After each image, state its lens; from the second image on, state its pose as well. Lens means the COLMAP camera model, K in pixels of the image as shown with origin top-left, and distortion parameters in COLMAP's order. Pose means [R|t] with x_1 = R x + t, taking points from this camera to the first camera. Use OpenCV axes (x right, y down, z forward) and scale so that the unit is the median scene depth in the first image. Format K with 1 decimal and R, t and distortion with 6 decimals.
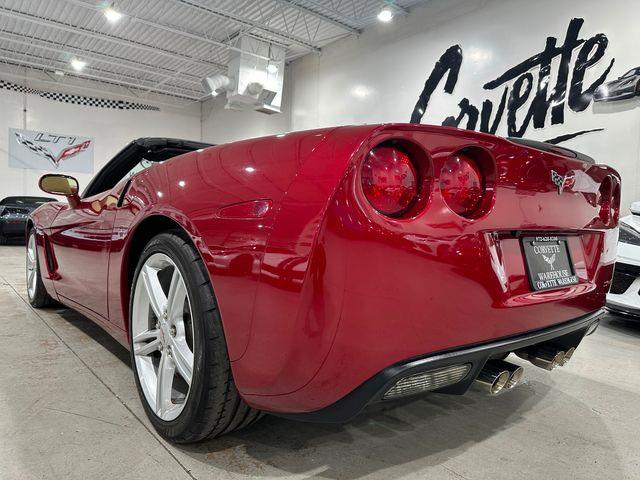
lens RADIAL K [[458.0, 0, 316.9], [0, 458.0, 241.9], [0, 0, 1]] dist [0.000613, -0.008736]
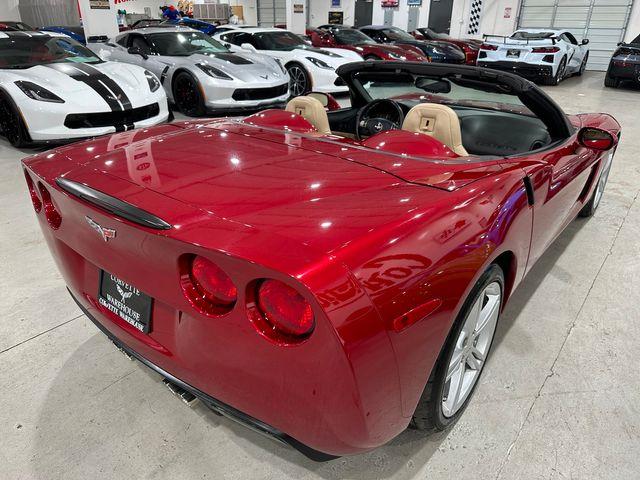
lens RADIAL K [[453.8, 0, 318.6], [0, 453.8, 249.6], [0, 0, 1]] dist [0.000948, 0.000616]
pose [[0.200825, 0.421540, -0.884292, 1.217713], [-0.043525, 0.905631, 0.421827, -0.418947], [0.978660, -0.046225, 0.200221, 1.014056]]
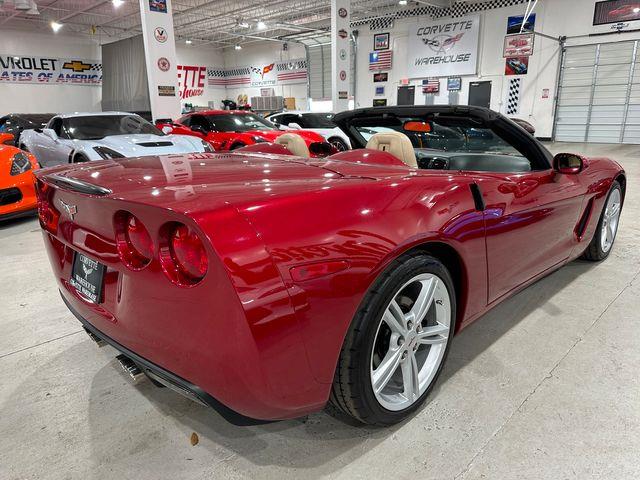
lens RADIAL K [[458.0, 0, 316.9], [0, 458.0, 241.9], [0, 0, 1]] dist [0.000613, -0.008736]
pose [[0.085726, 0.244578, -0.965833, 1.391463], [-0.021209, 0.969630, 0.243657, -0.275717], [0.996093, -0.000404, 0.088310, 1.223797]]
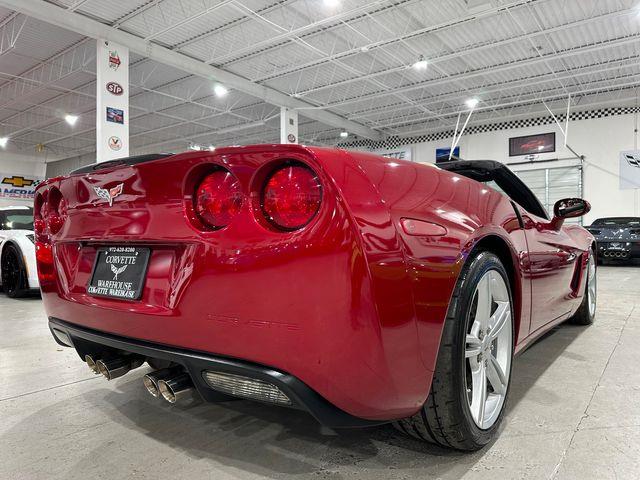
lens RADIAL K [[450.4, 0, 316.7], [0, 450.4, 259.8], [0, 0, 1]] dist [0.068620, -0.097459]
pose [[0.218487, 0.017873, -0.975676, 1.300603], [-0.029242, 0.999503, 0.011761, -0.006978], [0.975402, 0.025961, 0.218901, 0.992832]]
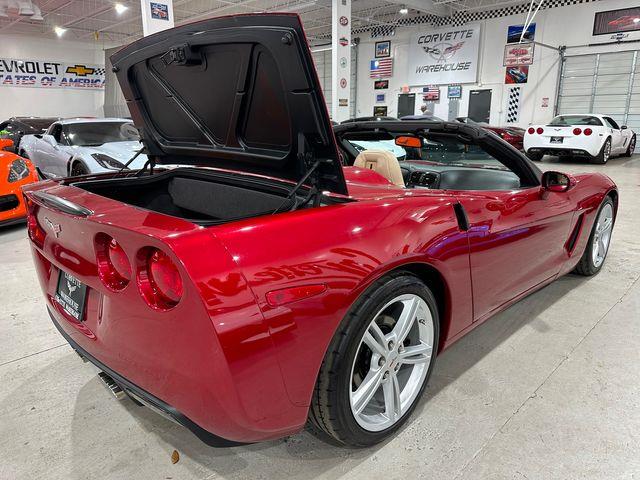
lens RADIAL K [[458.1, 0, 316.7], [0, 458.1, 240.2], [0, 0, 1]] dist [-0.000623, -0.006008]
pose [[0.080554, 0.232121, -0.969346, 1.394238], [-0.030412, 0.972626, 0.230380, -0.310399], [0.996286, 0.010922, 0.085408, 1.262309]]
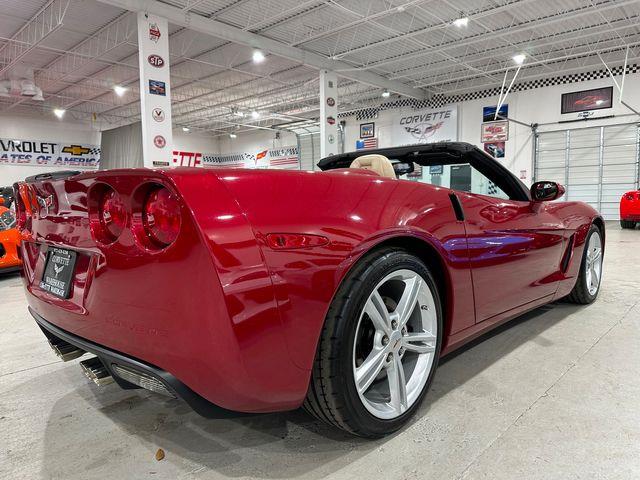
lens RADIAL K [[457.8, 0, 320.0], [0, 457.8, 240.0], [0, 0, 1]] dist [0.003392, -0.009339]
pose [[0.112632, 0.059219, -0.991871, 1.410667], [-0.023833, 0.998096, 0.056884, -0.093349], [0.993351, 0.017232, 0.113829, 1.247013]]
